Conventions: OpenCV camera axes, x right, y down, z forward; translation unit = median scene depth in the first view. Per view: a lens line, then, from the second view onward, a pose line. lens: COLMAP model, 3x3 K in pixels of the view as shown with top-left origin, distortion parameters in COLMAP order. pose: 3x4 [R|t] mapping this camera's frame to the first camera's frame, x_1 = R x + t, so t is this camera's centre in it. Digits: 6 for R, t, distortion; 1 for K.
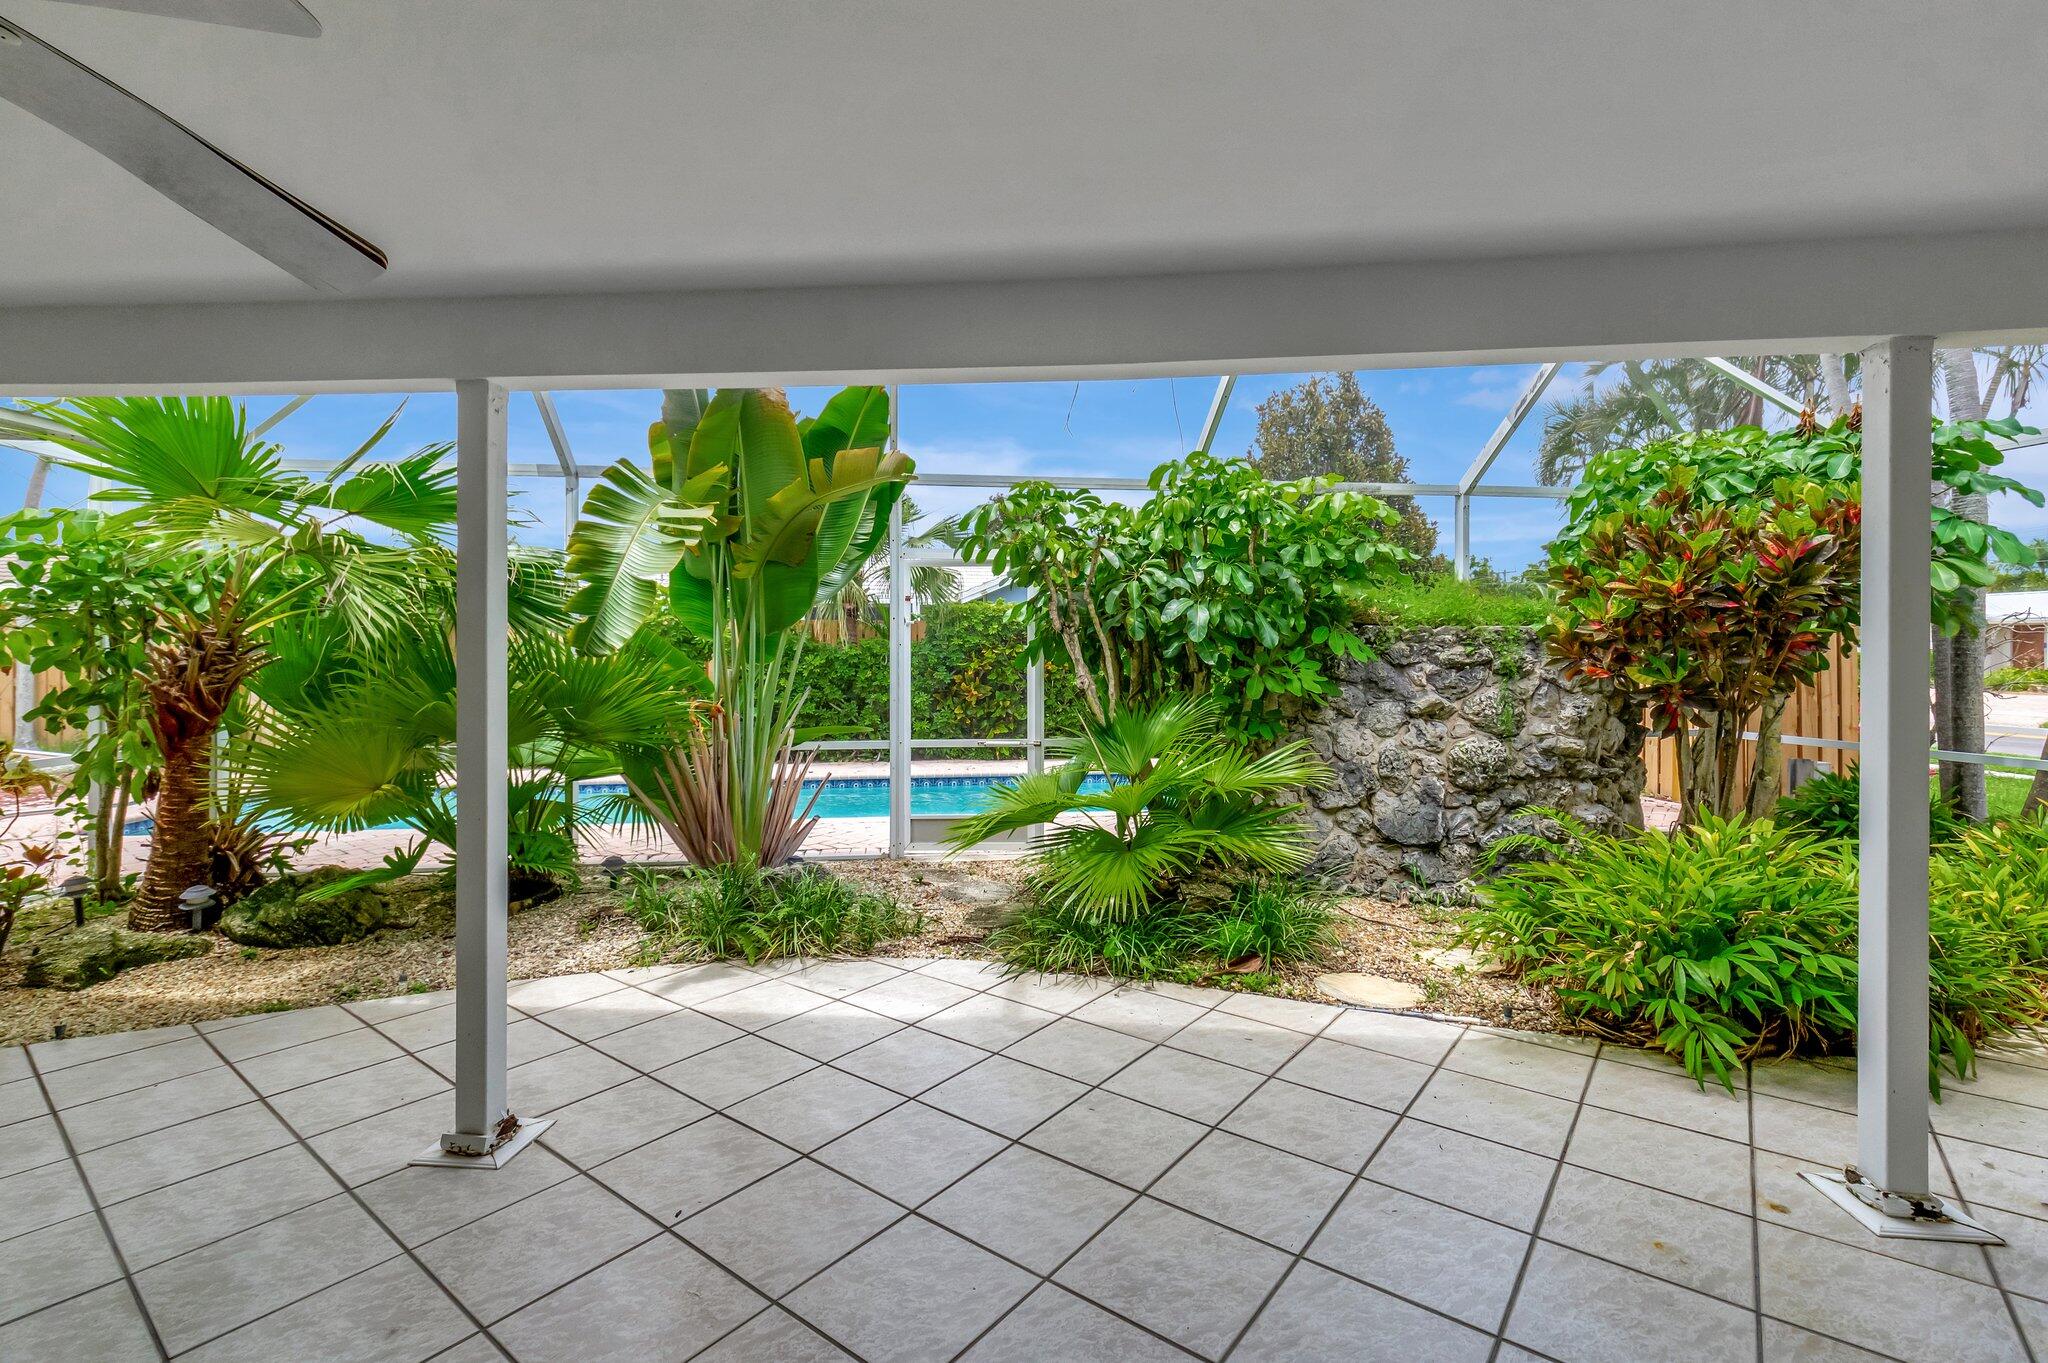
lens RADIAL K [[904.9, 0, 1020.0], [0, 904.9, 653.8], [0, 0, 1]] dist [0.000345, -0.000759]
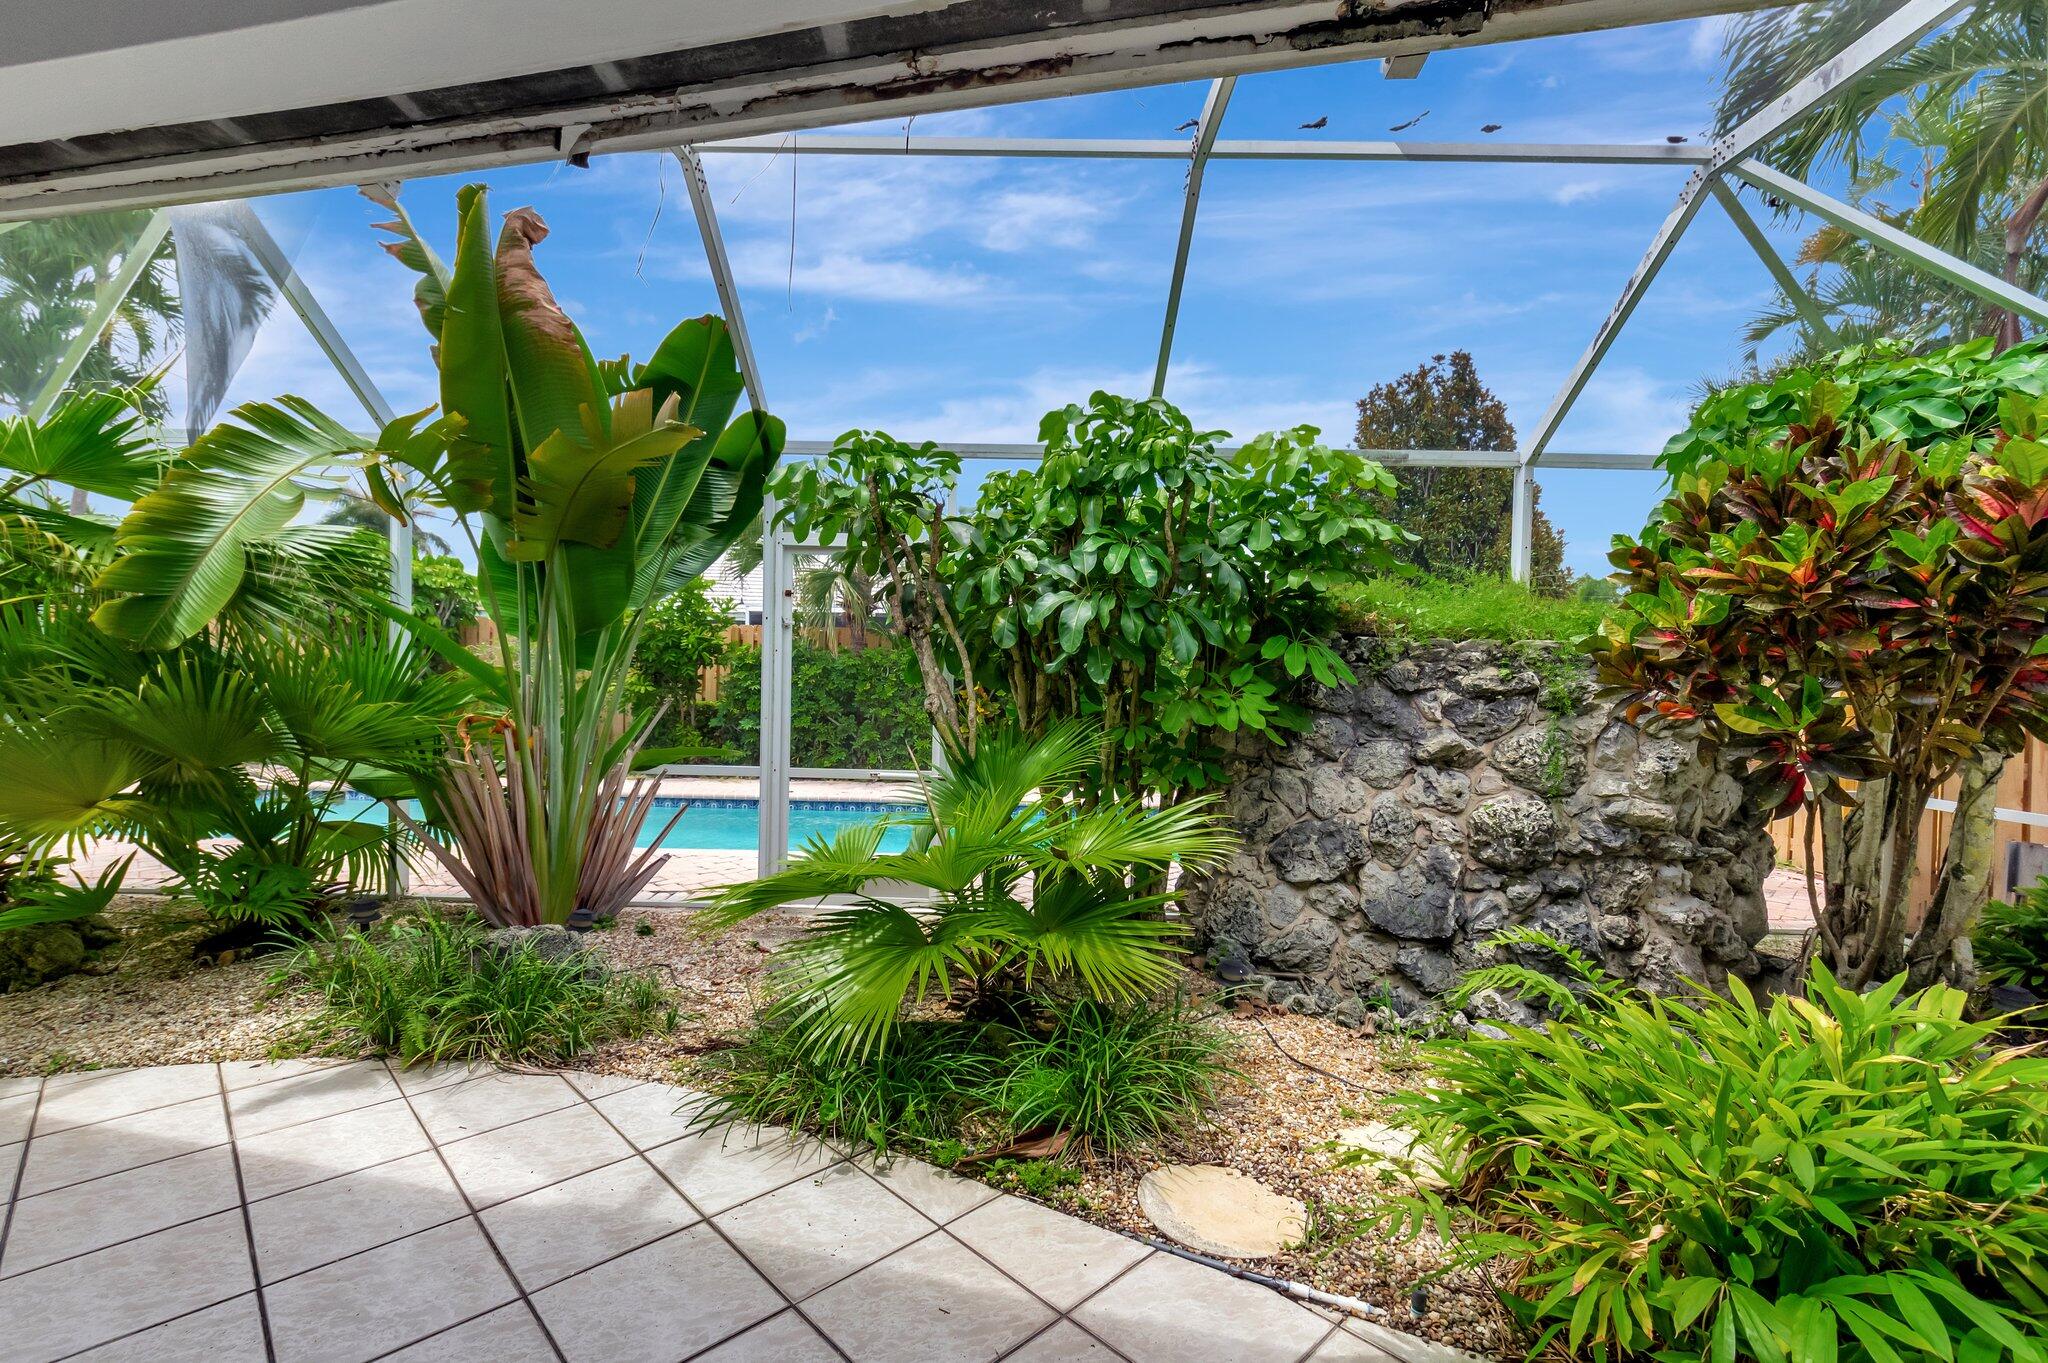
lens RADIAL K [[897.8, 0, 1017.1], [0, 897.8, 689.8], [0, 0, 1]] dist [-0.000560, 0.001373]
pose [[0.990694, 0.026975, -0.133408, 0.235359], [-0.023982, 0.999425, 0.023989, 0.001126], [0.133978, -0.020566, 0.990771, 0.274449]]
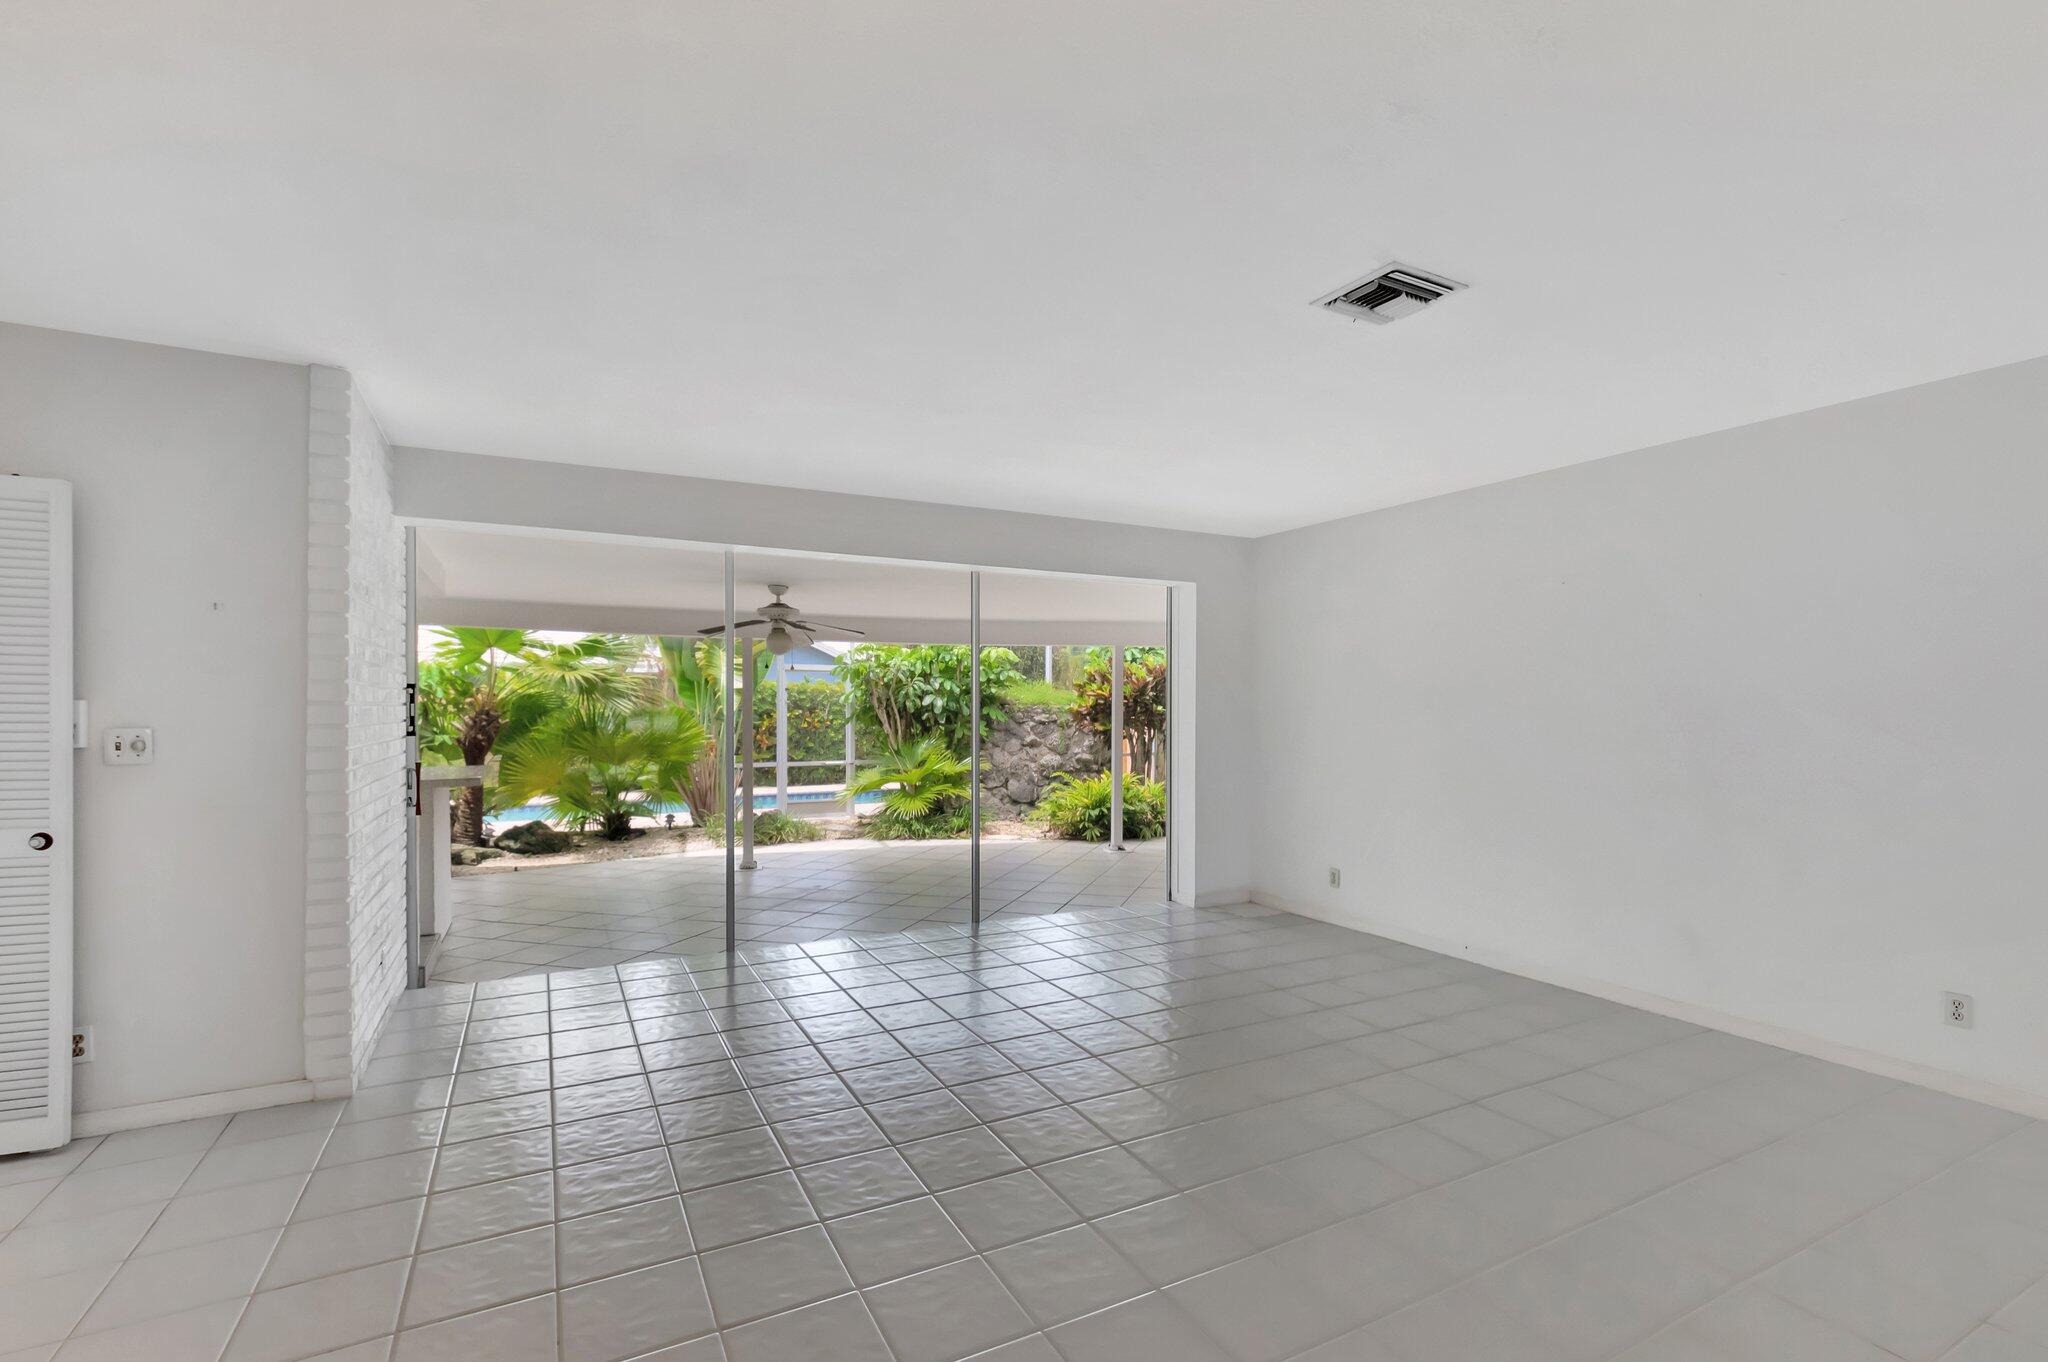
lens RADIAL K [[890.3, 0, 1004.7], [0, 890.3, 712.3], [0, 0, 1]] dist [0.002213, -0.008635]
pose [[0.938766, 0.001745, 0.344552, -0.421444], [-0.001775, 0.999998, -0.000229, -0.014964], [-0.344551, -0.000396, 0.938767, -1.192886]]
